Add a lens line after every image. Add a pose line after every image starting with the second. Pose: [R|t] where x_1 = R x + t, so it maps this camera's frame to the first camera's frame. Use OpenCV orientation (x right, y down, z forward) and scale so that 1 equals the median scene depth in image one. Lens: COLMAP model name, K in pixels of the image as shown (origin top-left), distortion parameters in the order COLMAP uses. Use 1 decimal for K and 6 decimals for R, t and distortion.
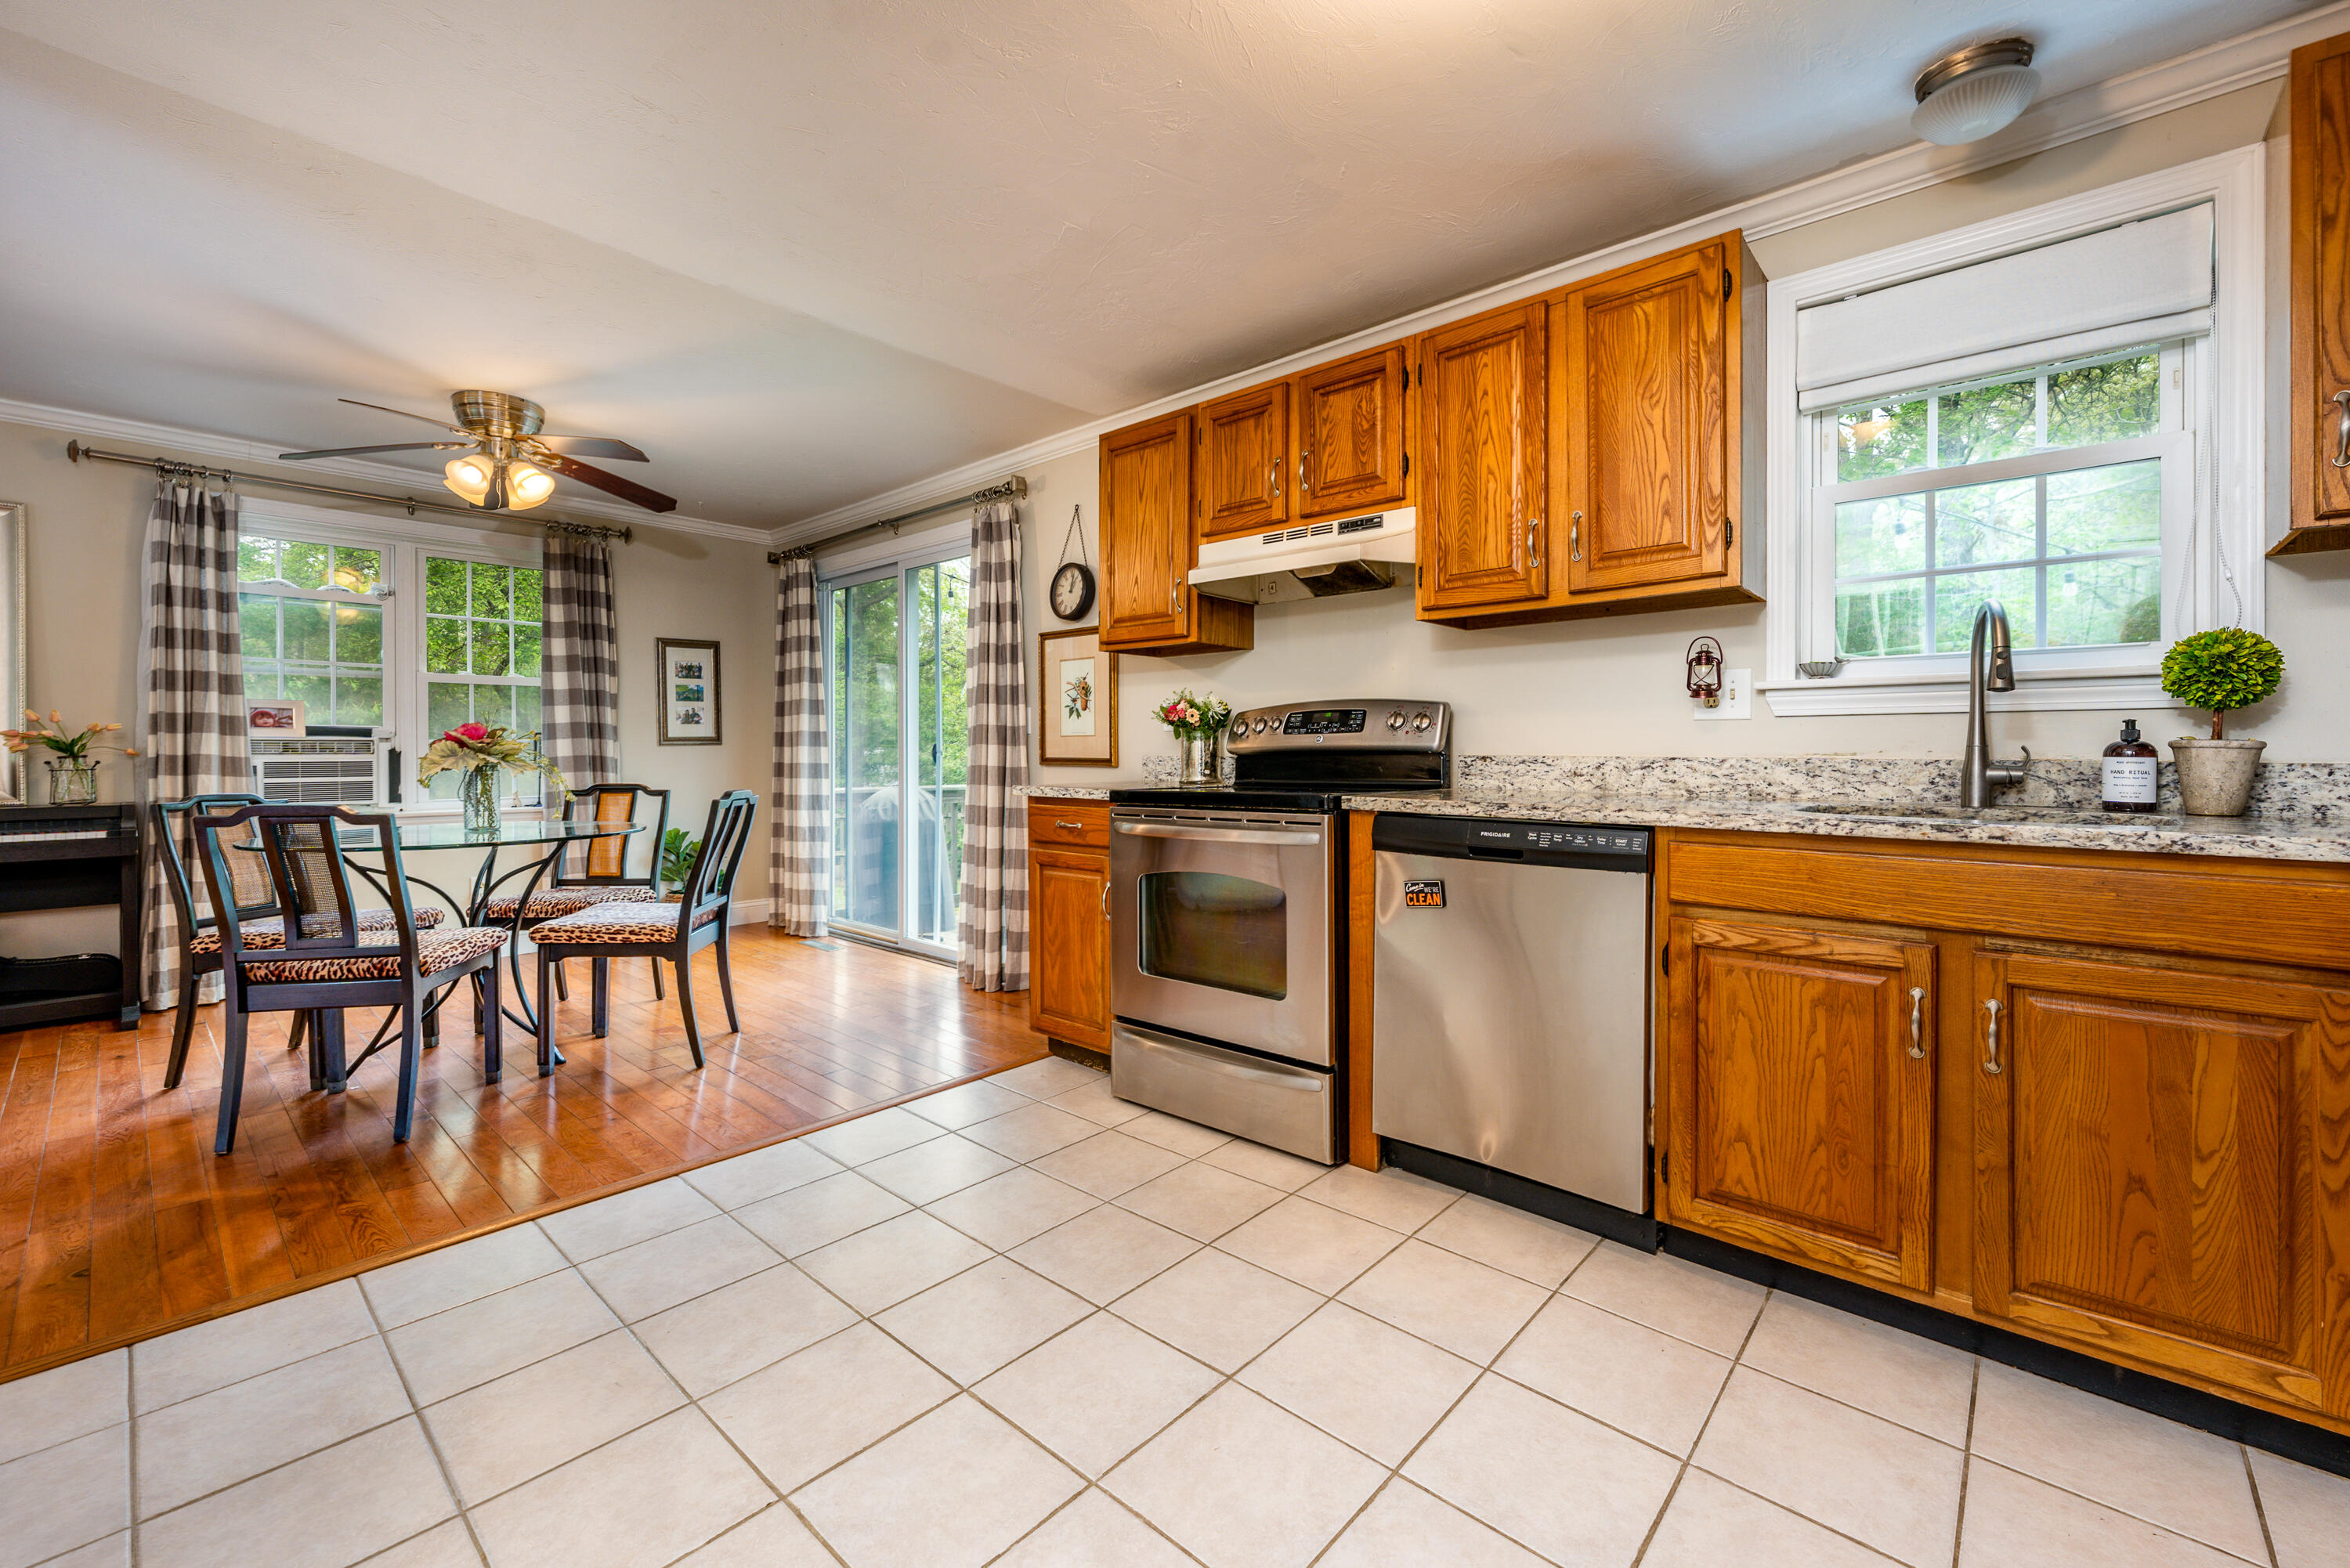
lens RADIAL K [[947.9, 0, 1183.6], [0, 947.9, 751.3], [0, 0, 1]] dist [-0.002246, -0.000640]
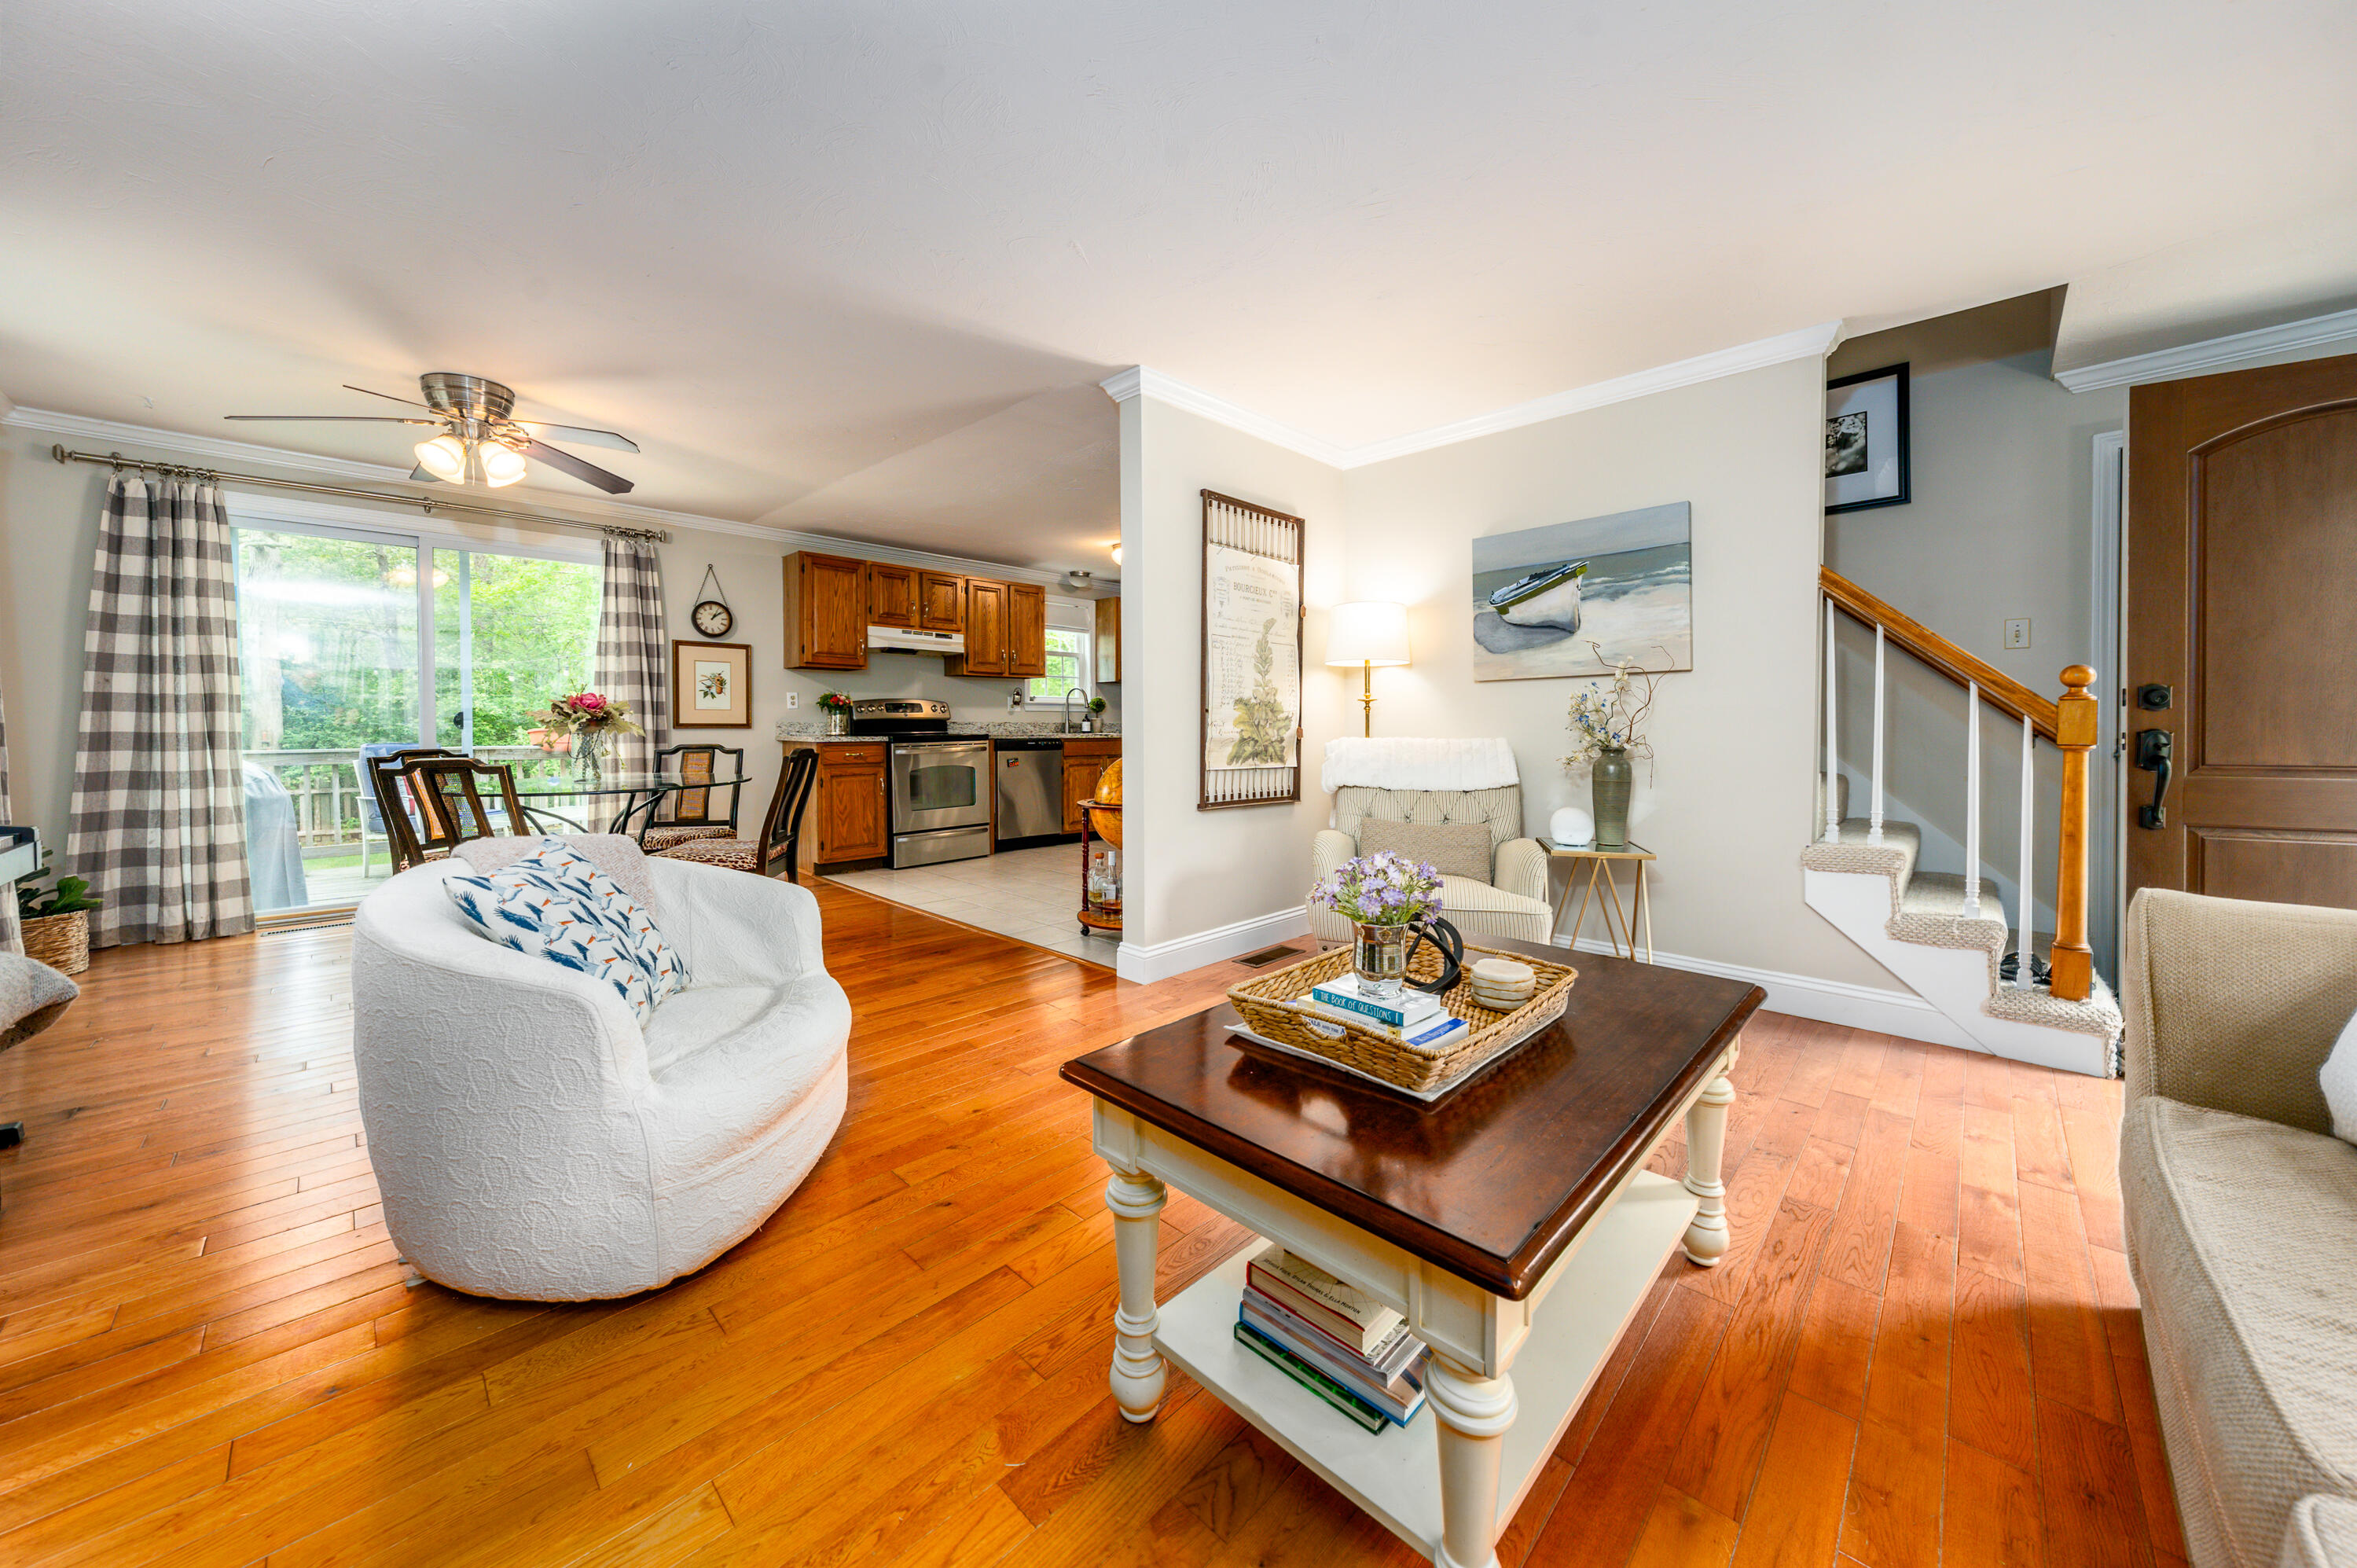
lens RADIAL K [[847.2, 0, 1181.2], [0, 847.2, 734.6], [0, 0, 1]] dist [-0.002962, 0.000698]
pose [[0.043449, -0.015118, 0.998941, -2.225488], [-0.000873, 0.999885, 0.015170, 0.005055], [-0.999055, -0.001531, 0.043430, 0.224255]]
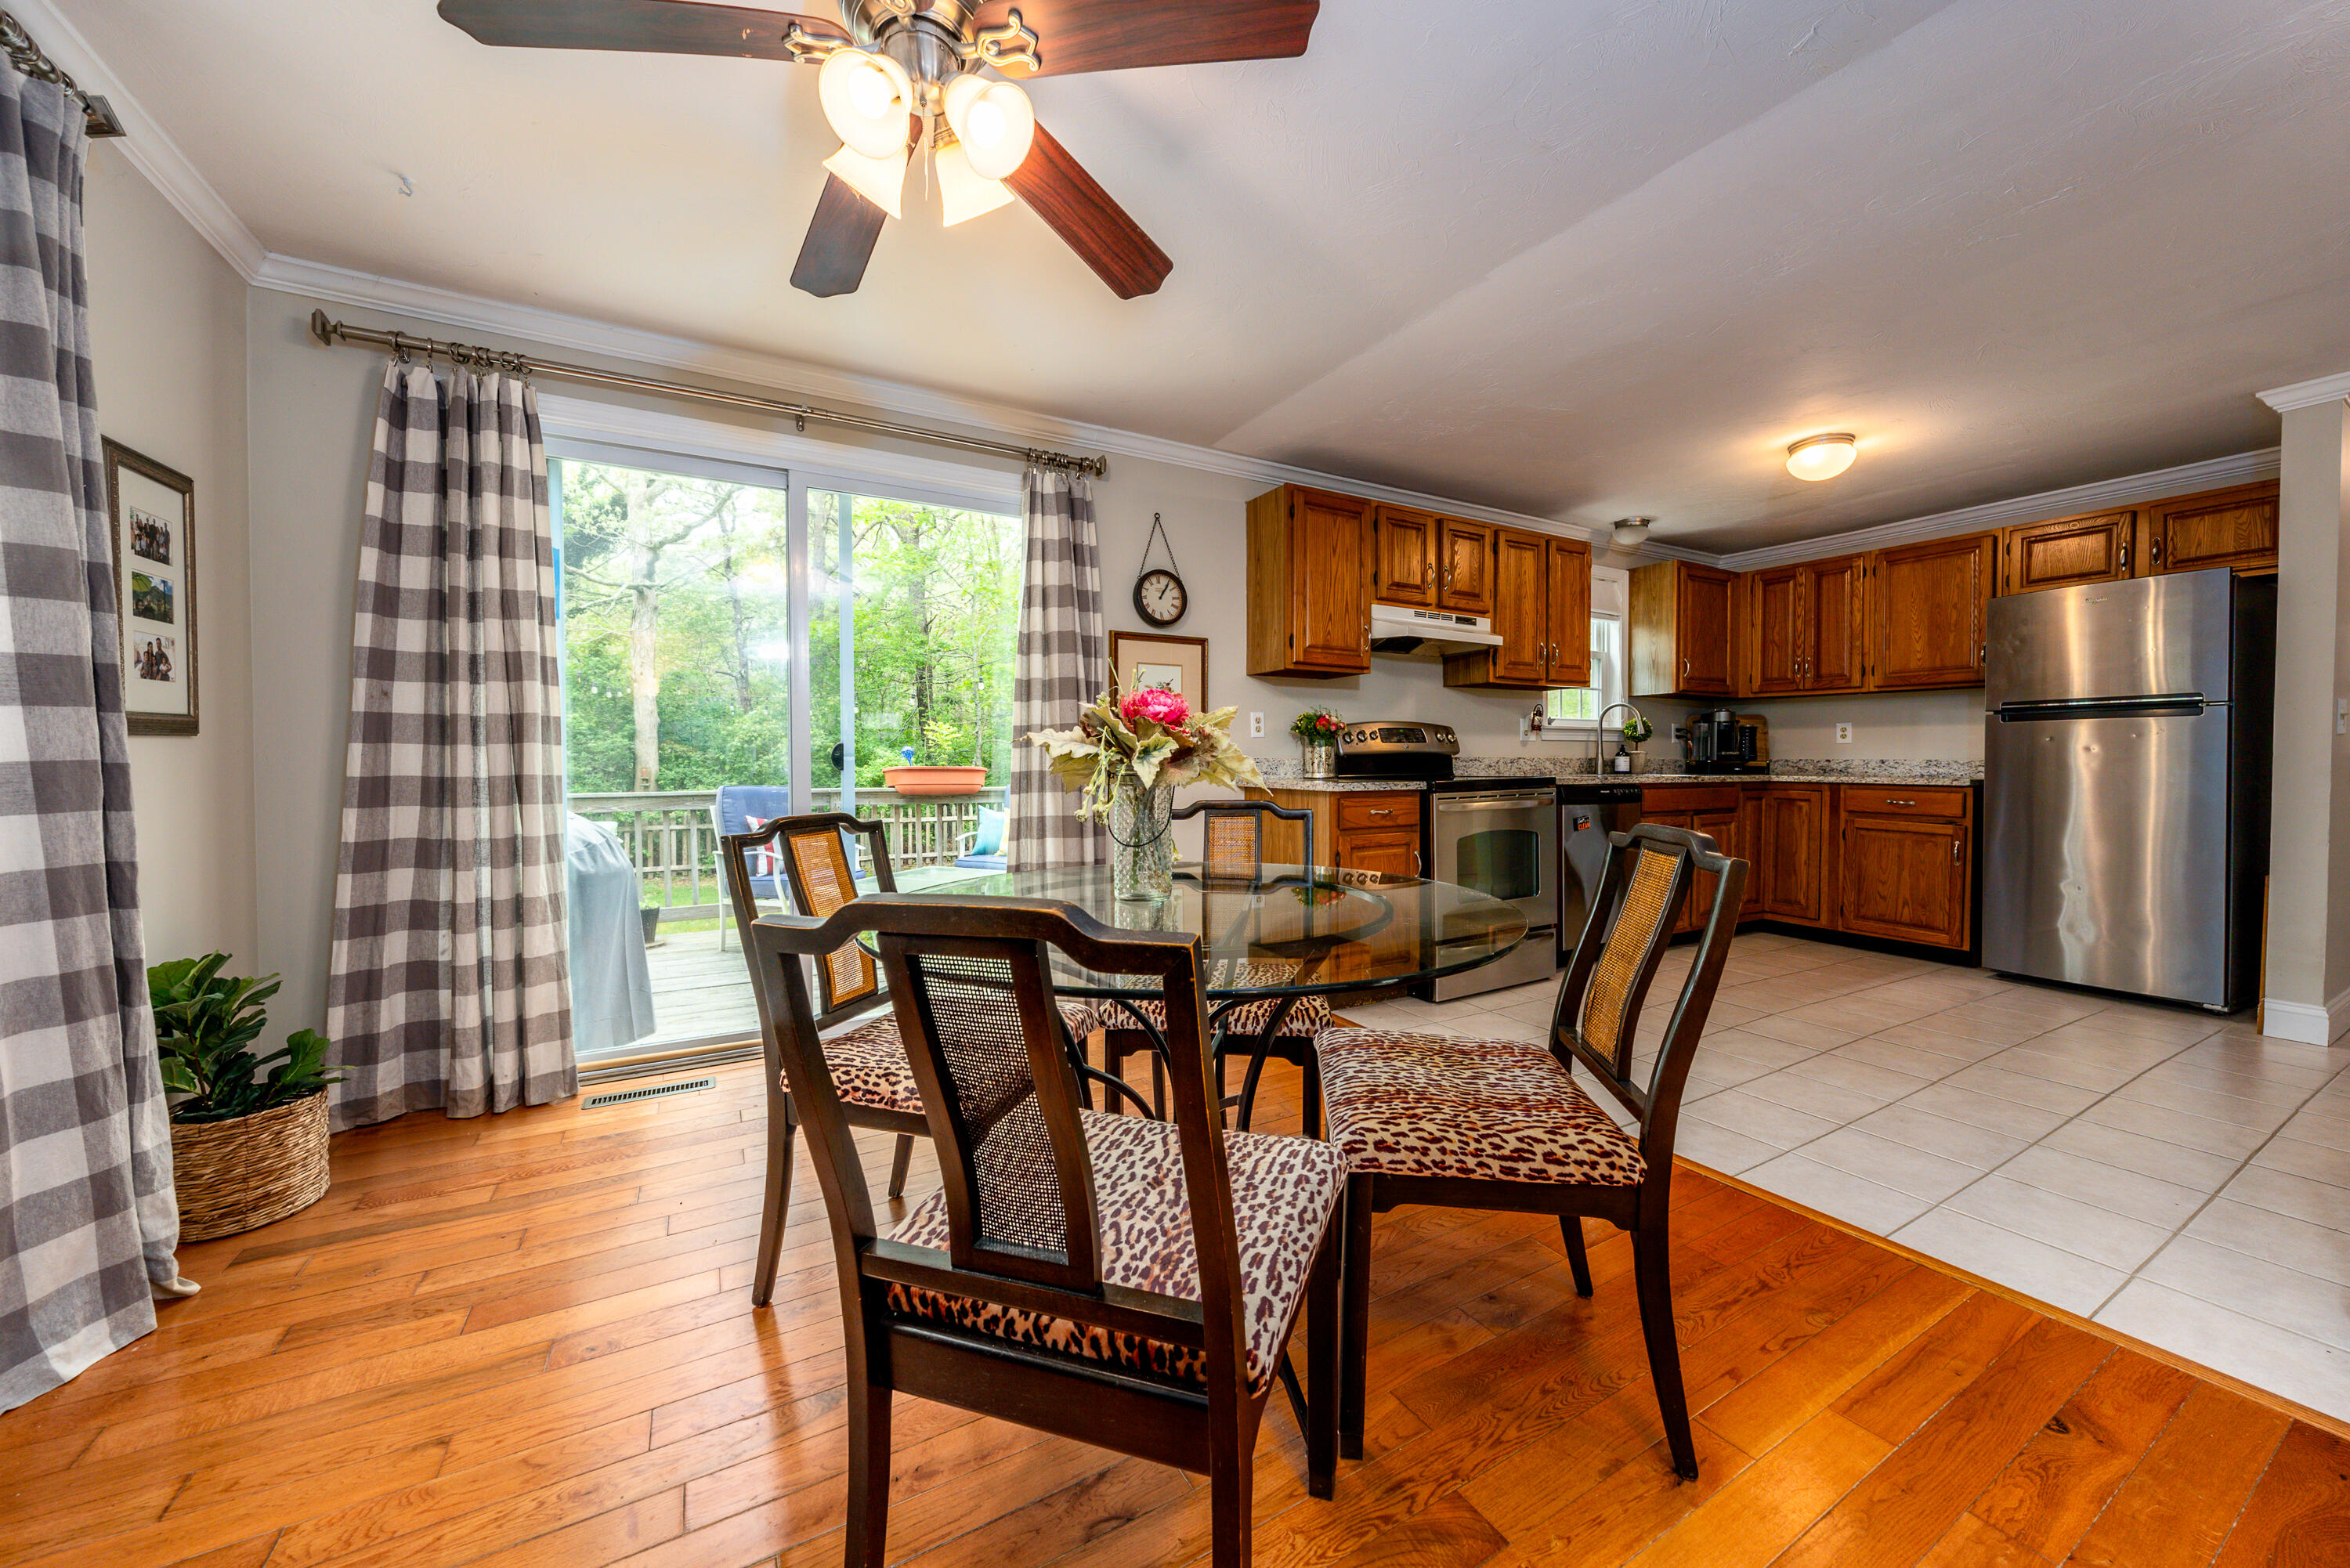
lens RADIAL K [[844.6, 0, 1158.0], [0, 844.6, 770.0], [0, 0, 1]] dist [-0.002962, 0.000698]
pose [[0.329088, -0.013961, 0.944196, -1.448910], [0.001967, 0.999899, 0.014099, 0.006135], [-0.944297, -0.002783, 0.329082, 1.038186]]
